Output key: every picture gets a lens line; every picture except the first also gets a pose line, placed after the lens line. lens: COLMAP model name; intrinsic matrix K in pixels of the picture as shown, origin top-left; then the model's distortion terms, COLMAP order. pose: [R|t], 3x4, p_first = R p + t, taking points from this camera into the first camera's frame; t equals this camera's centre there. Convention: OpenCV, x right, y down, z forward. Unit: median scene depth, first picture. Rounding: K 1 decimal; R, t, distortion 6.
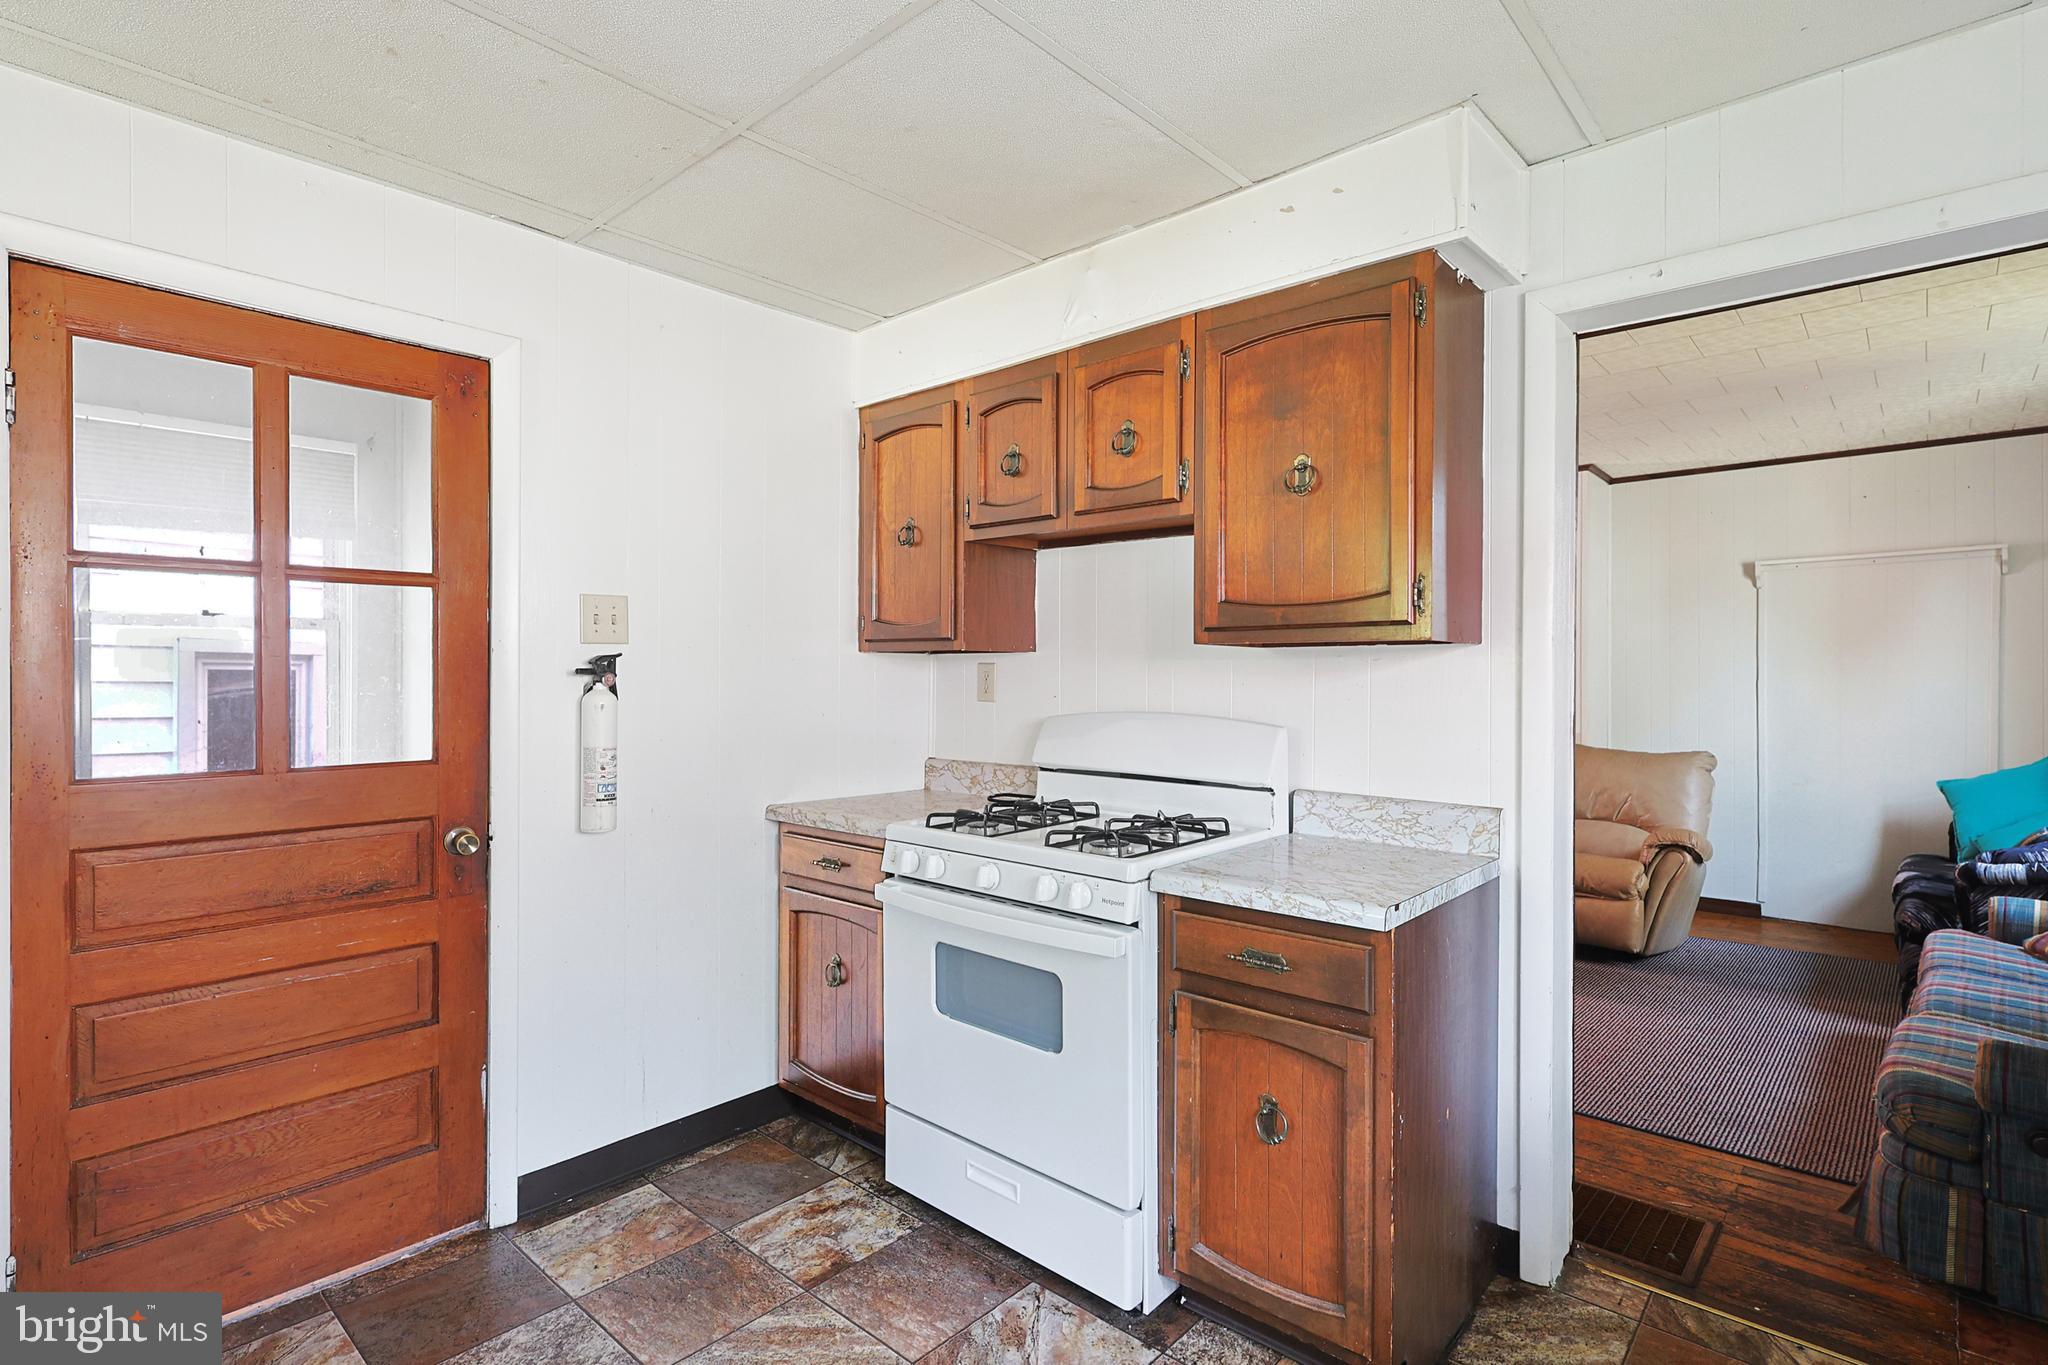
lens RADIAL K [[1001.2, 0, 1049.0], [0, 1001.2, 681.9], [0, 0, 1]] dist [0.005616, 0.001928]
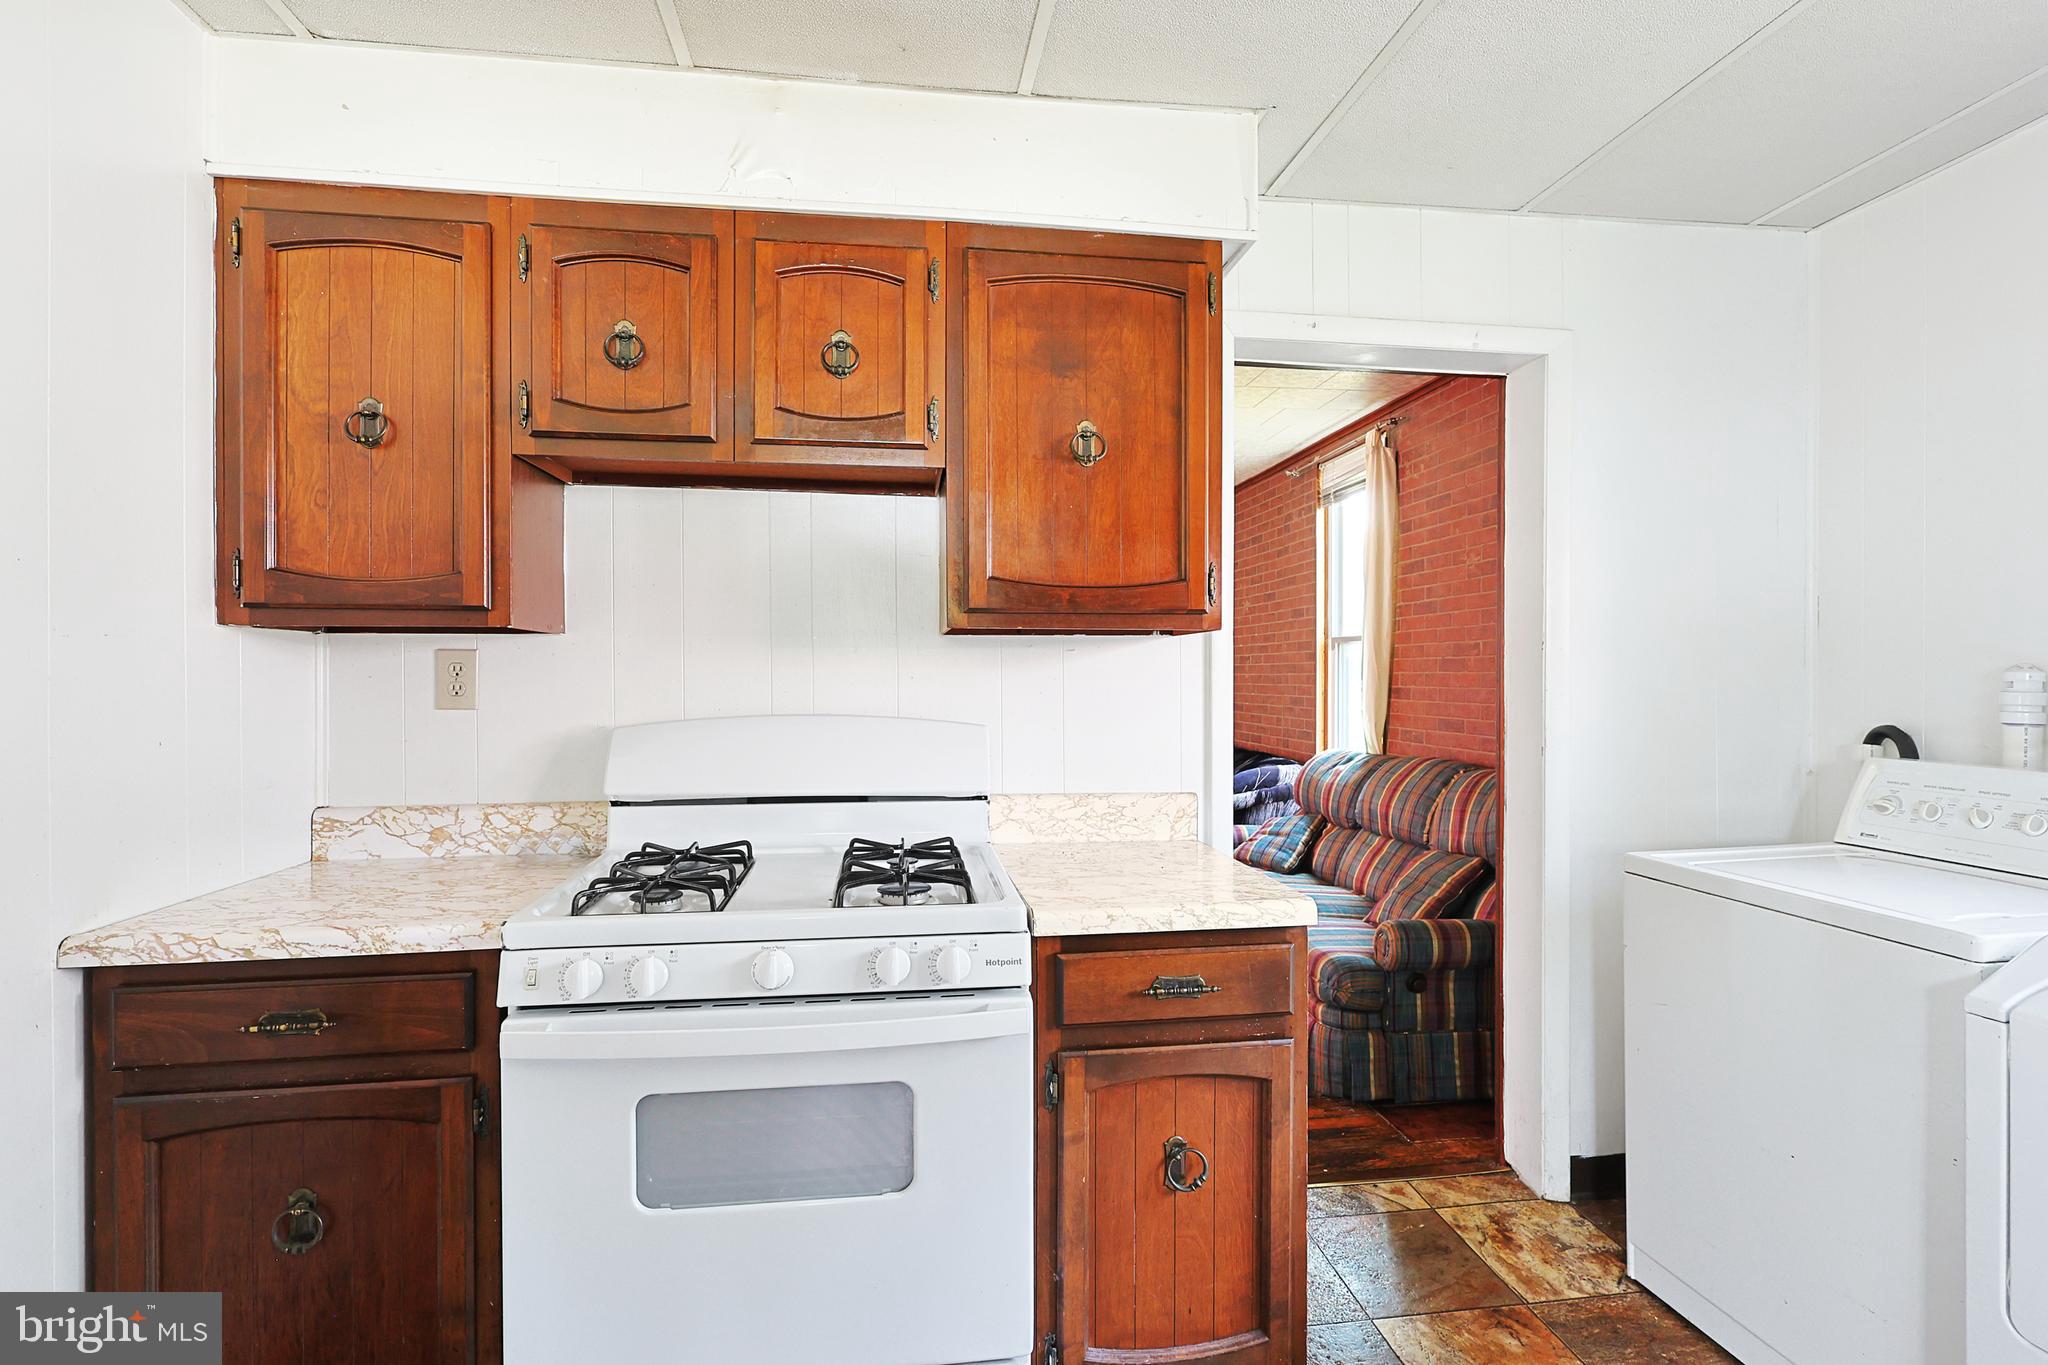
lens RADIAL K [[1020.3, 0, 1029.9], [0, 1020.3, 673.2], [0, 0, 1]] dist [0.004212, 0.001005]
pose [[0.646176, -0.008689, 0.763139, -0.438606], [0.007940, 0.999958, 0.004663, -0.004303], [-0.763147, 0.003047, 0.646218, 0.406228]]
